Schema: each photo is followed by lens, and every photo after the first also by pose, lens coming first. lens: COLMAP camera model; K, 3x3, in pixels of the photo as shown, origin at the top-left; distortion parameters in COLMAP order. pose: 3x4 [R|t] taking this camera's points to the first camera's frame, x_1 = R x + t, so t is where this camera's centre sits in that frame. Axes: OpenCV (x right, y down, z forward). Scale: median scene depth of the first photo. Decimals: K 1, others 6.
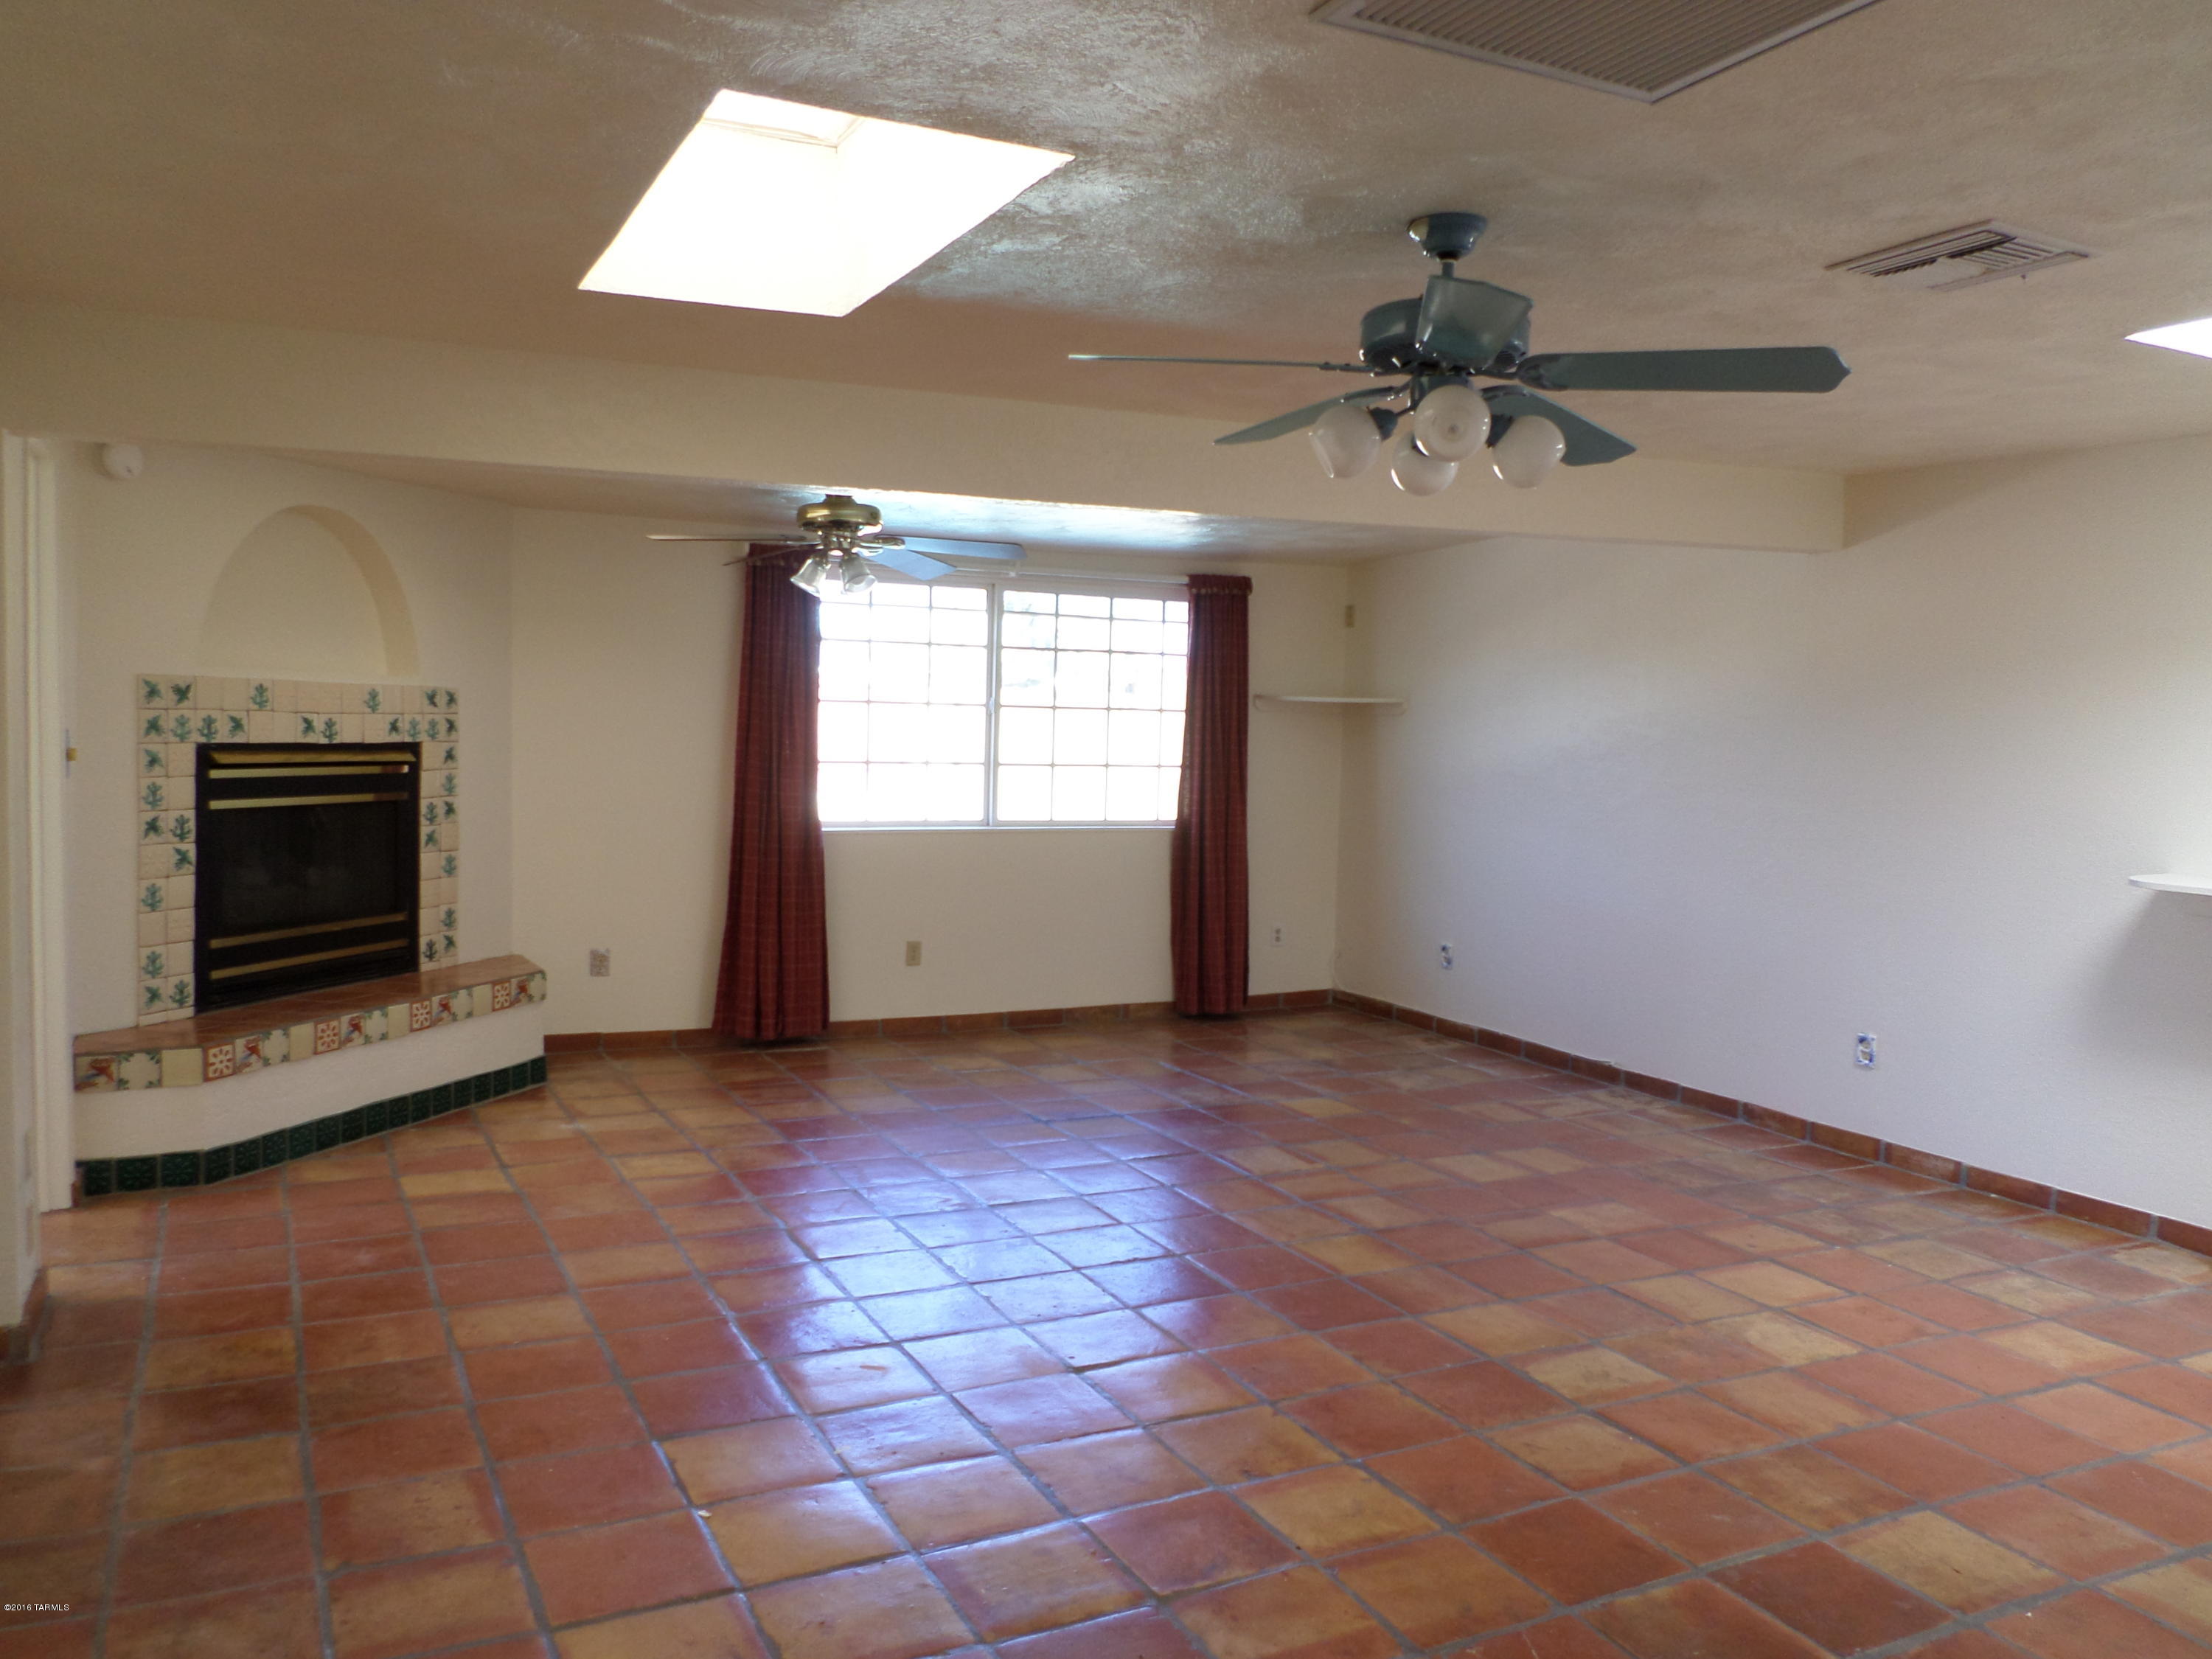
lens RADIAL K [[1681.2, 0, 1115.5], [0, 1681.2, 828.1], [0, 0, 1]] dist [-0.011337, -0.007889]
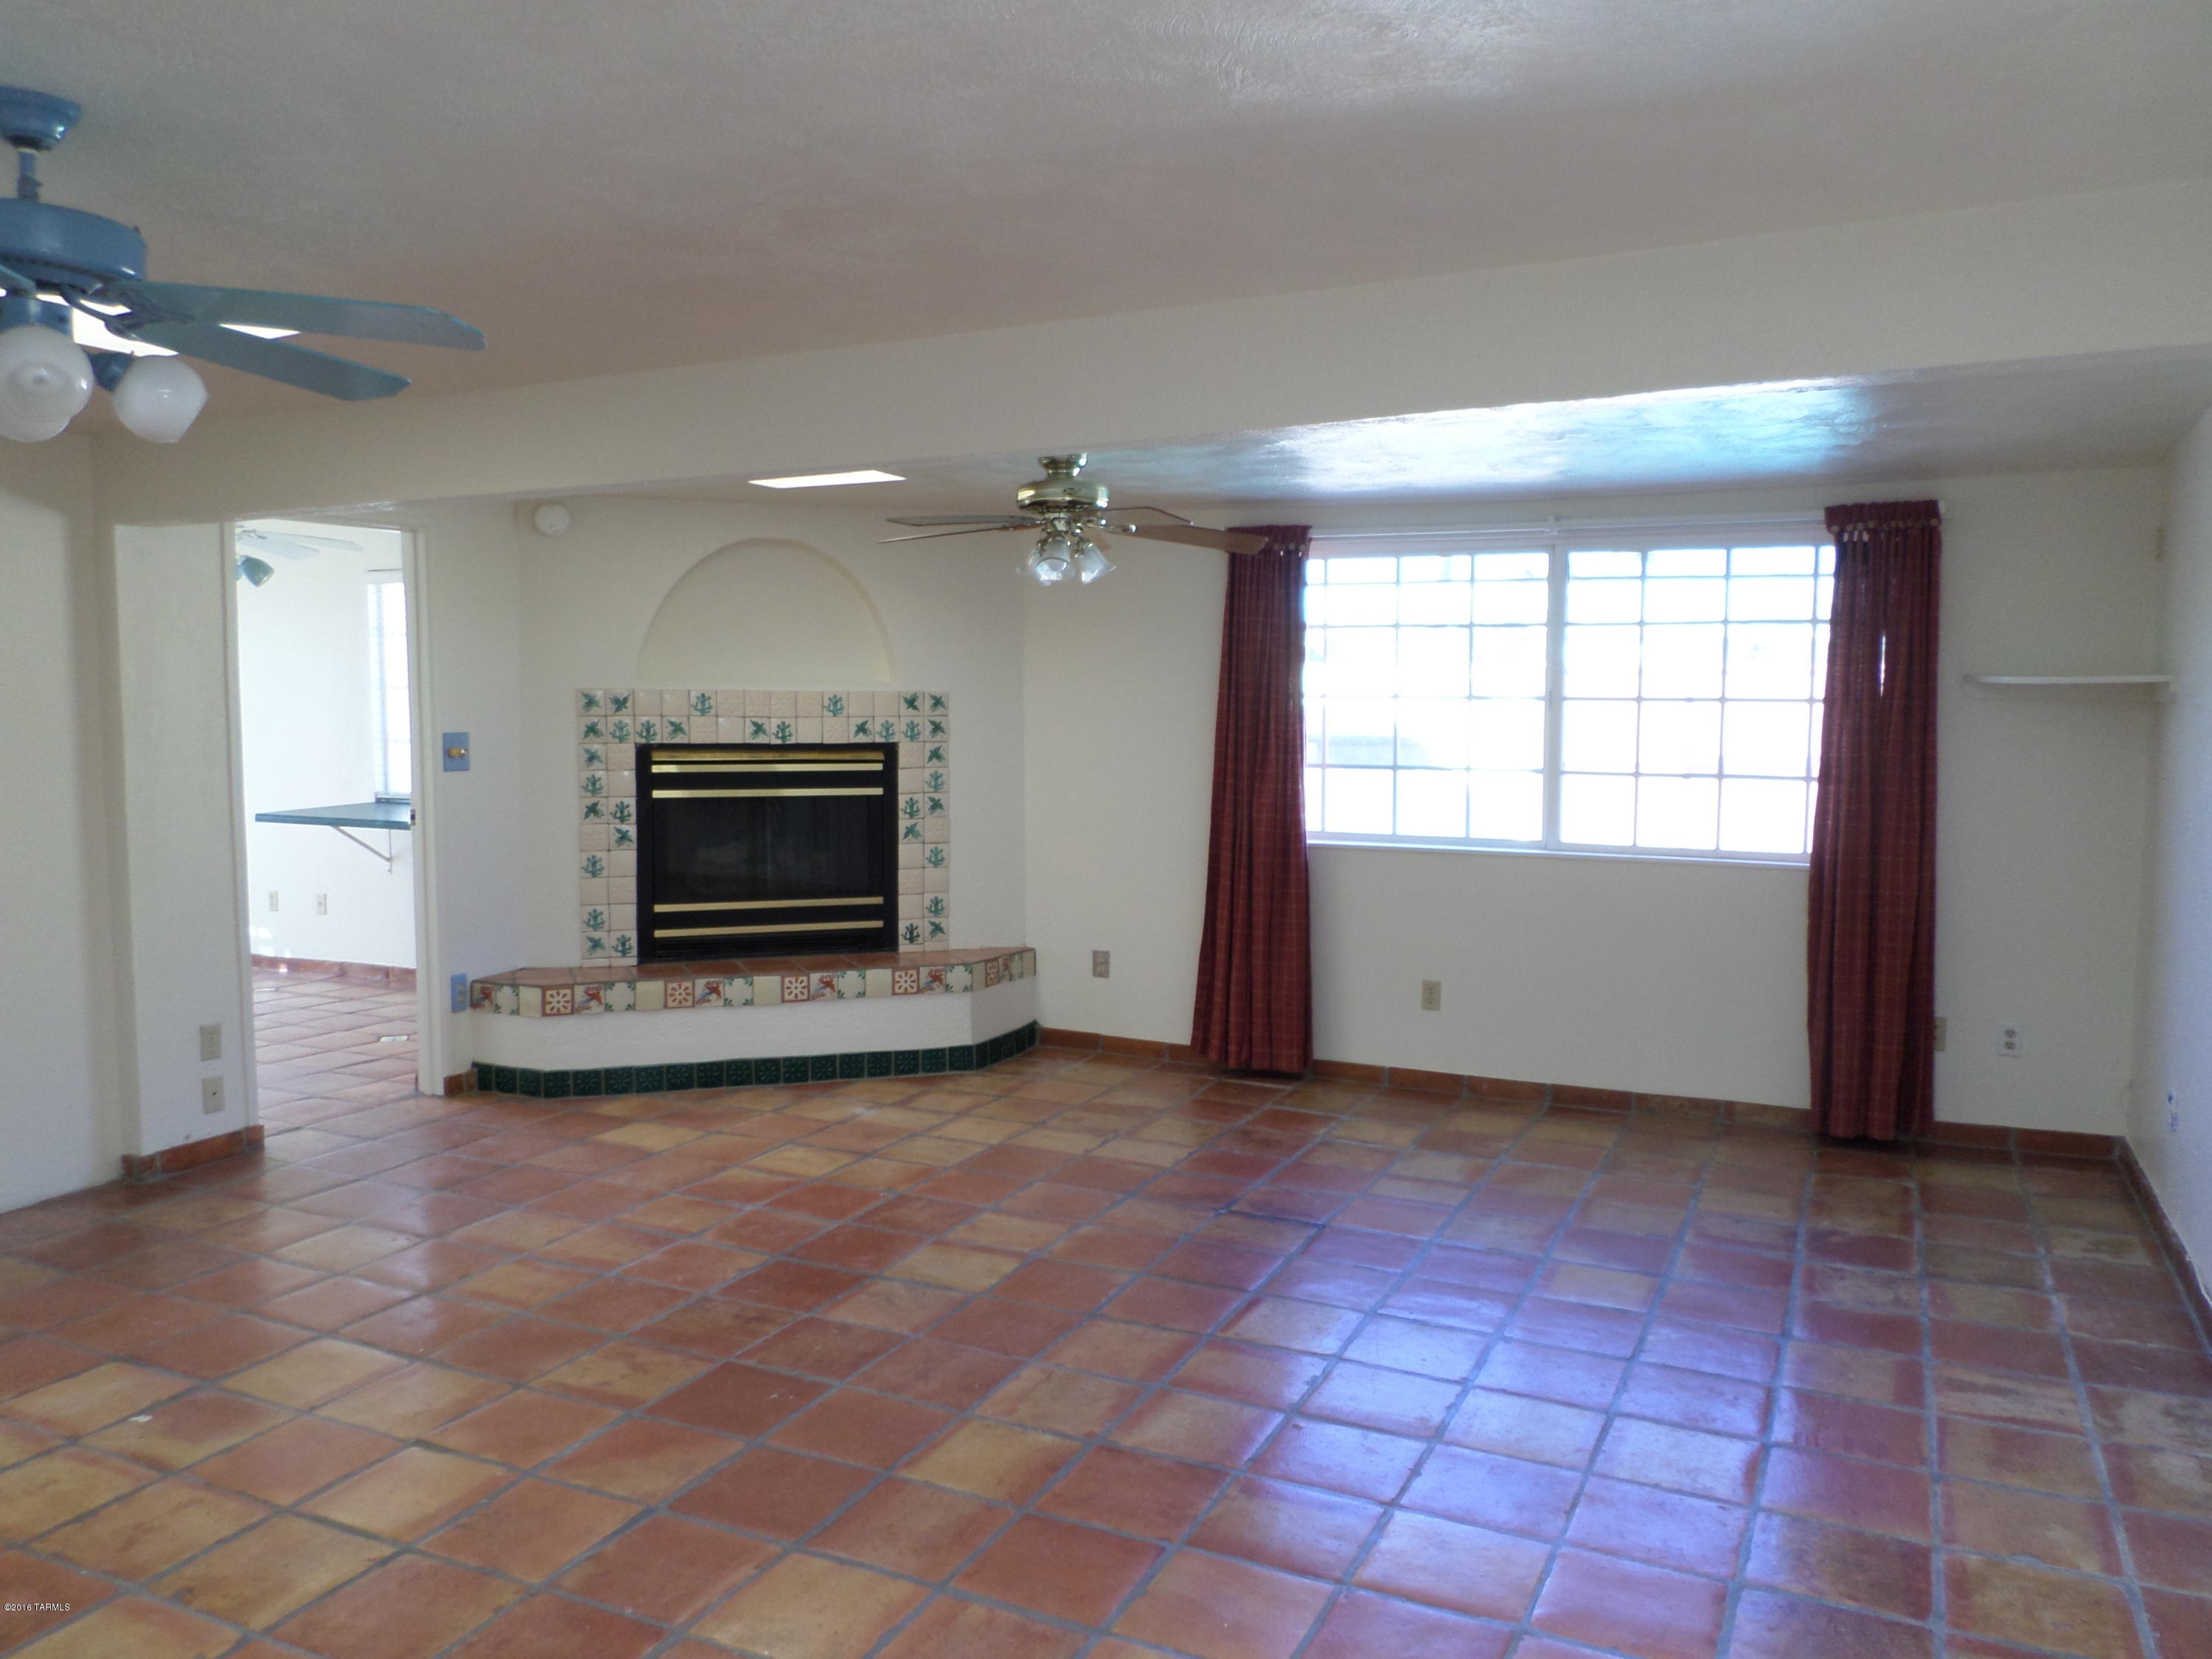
lens RADIAL K [[1681.2, 0, 1099.3], [0, 1681.2, 830.8], [0, 0, 1]] dist [-0.011337, -0.007889]
pose [[0.614218, 0.044943, -0.787855, 0.605657], [-0.041225, 0.998841, 0.024840, -0.030071], [0.788059, 0.017222, 0.615359, 0.489090]]
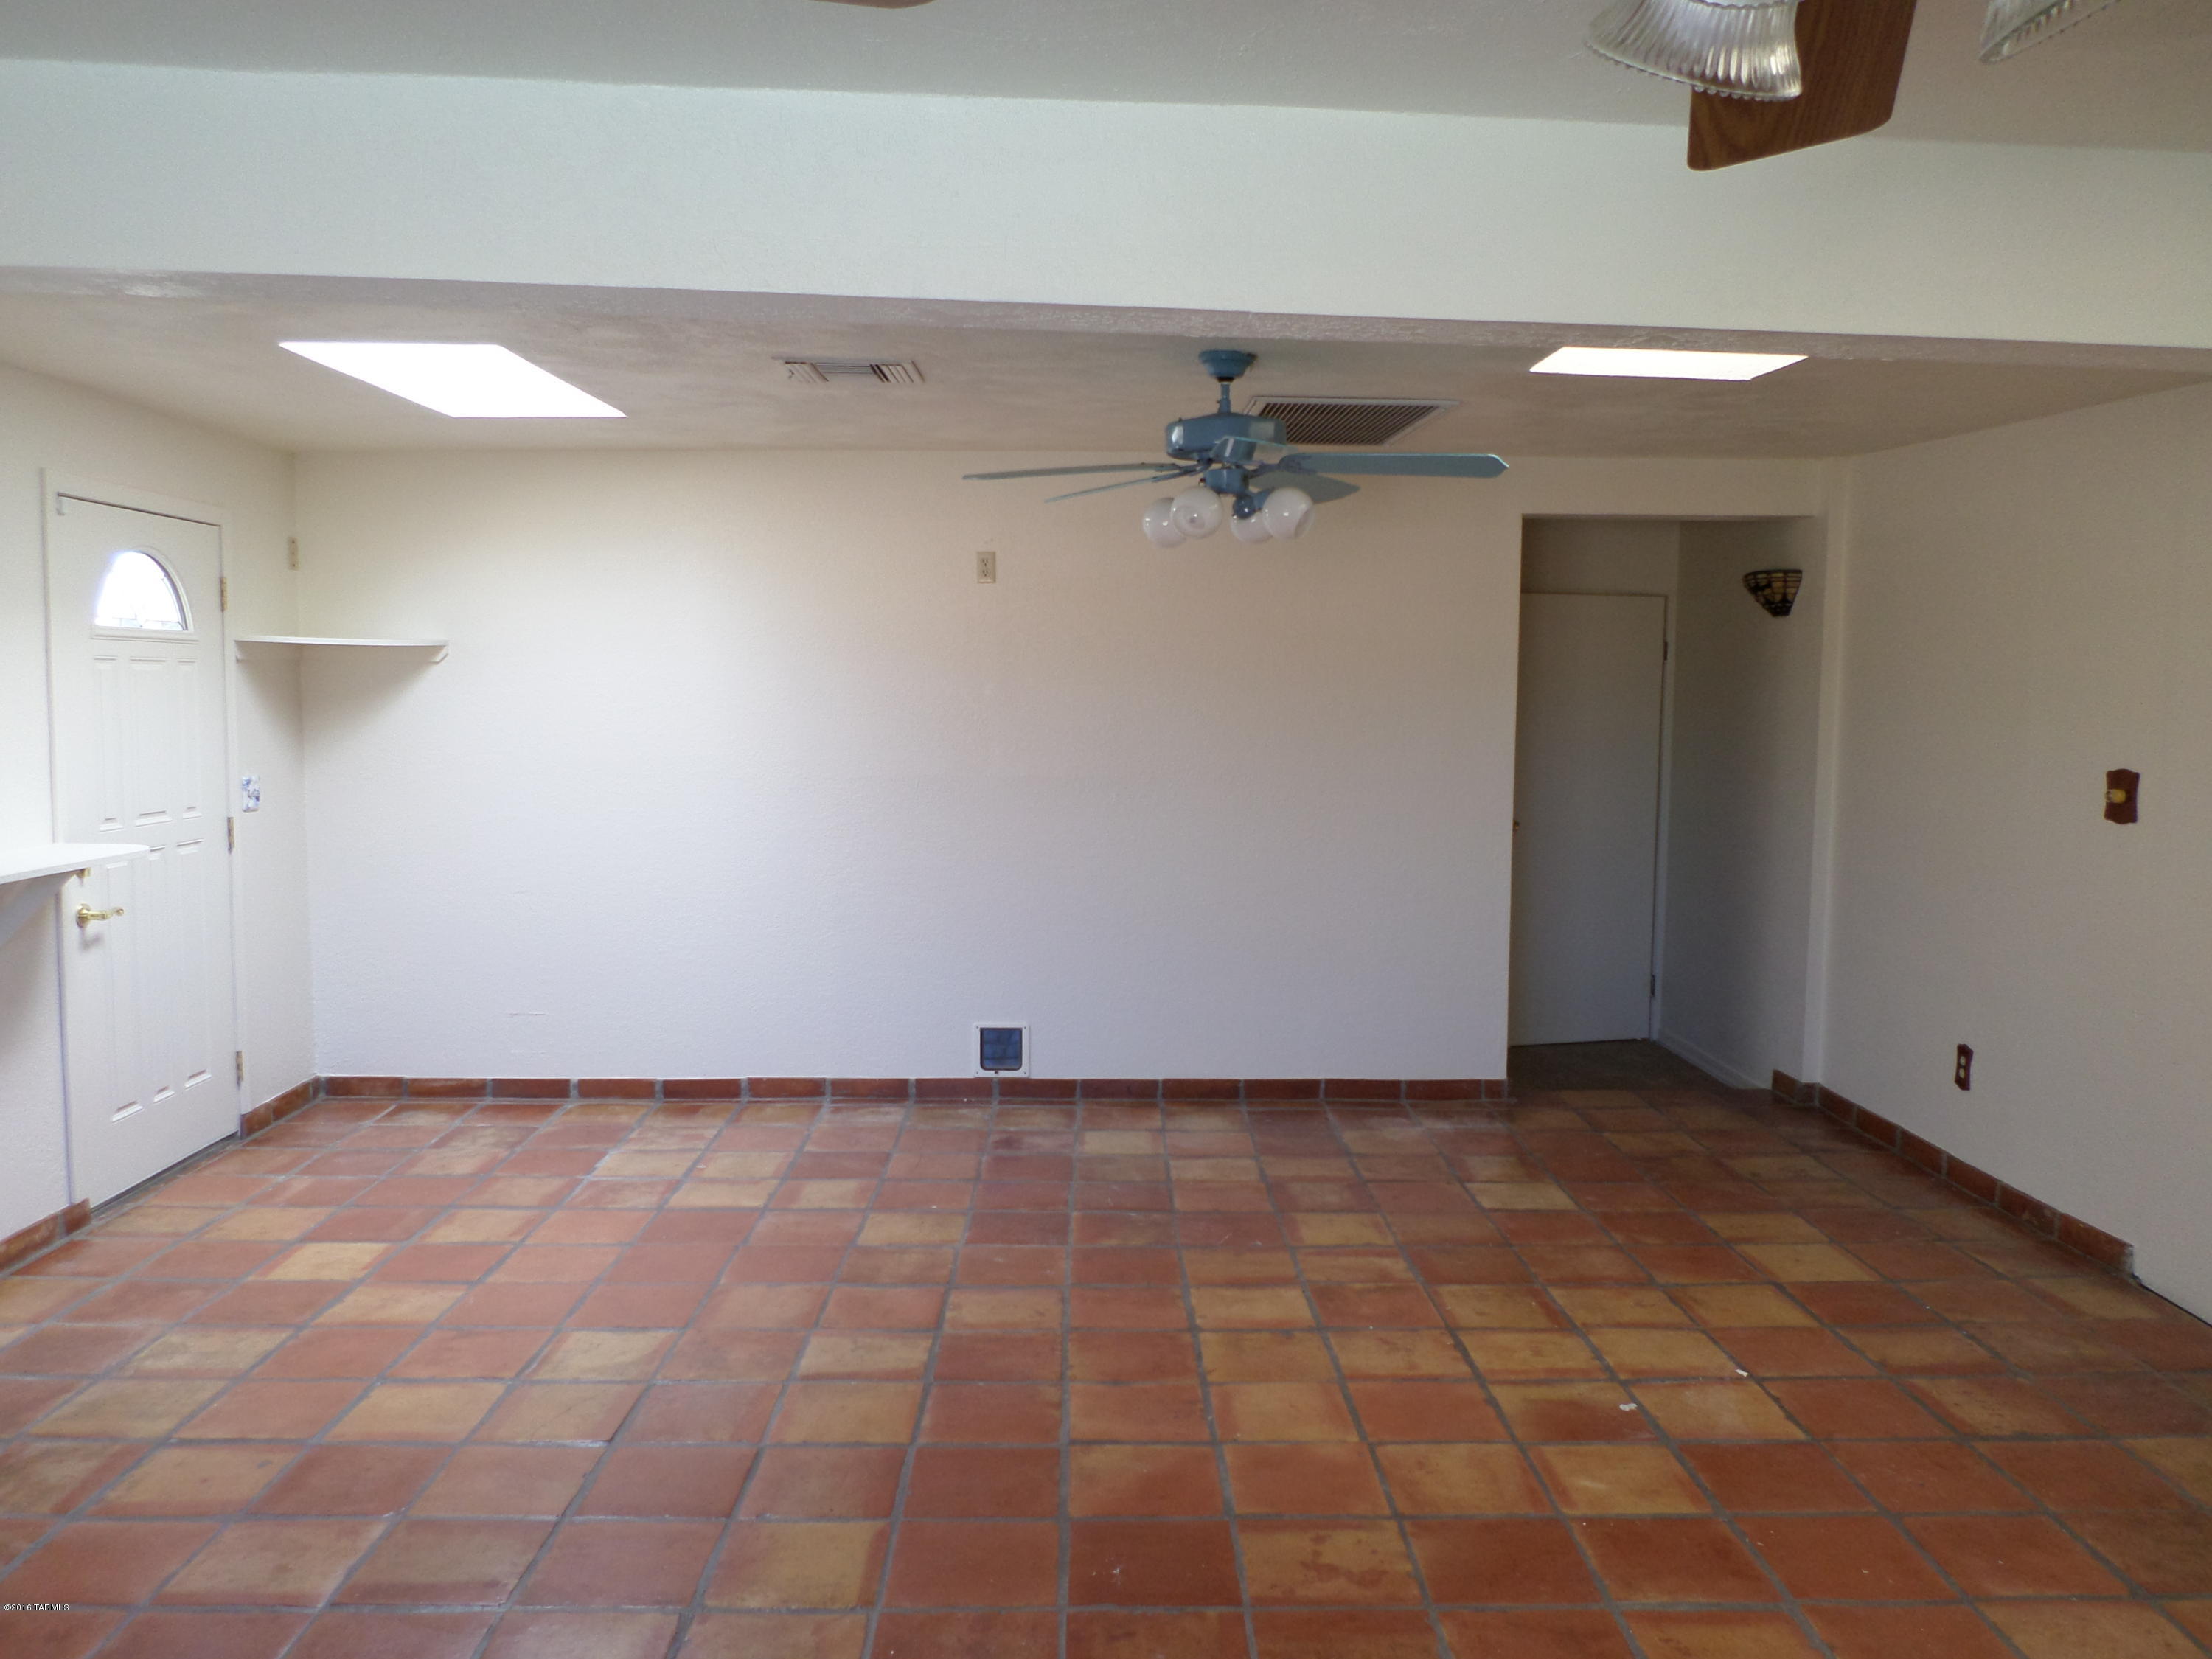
lens RADIAL K [[1681.2, 0, 1108.3], [0, 1681.2, 828.3], [0, 0, 1]] dist [-0.011337, -0.007889]
pose [[-0.895743, -0.072659, 0.438594, -0.183673], [-0.003202, 0.987583, 0.157067, -0.101082], [-0.444560, 0.139288, -0.884853, 1.224171]]
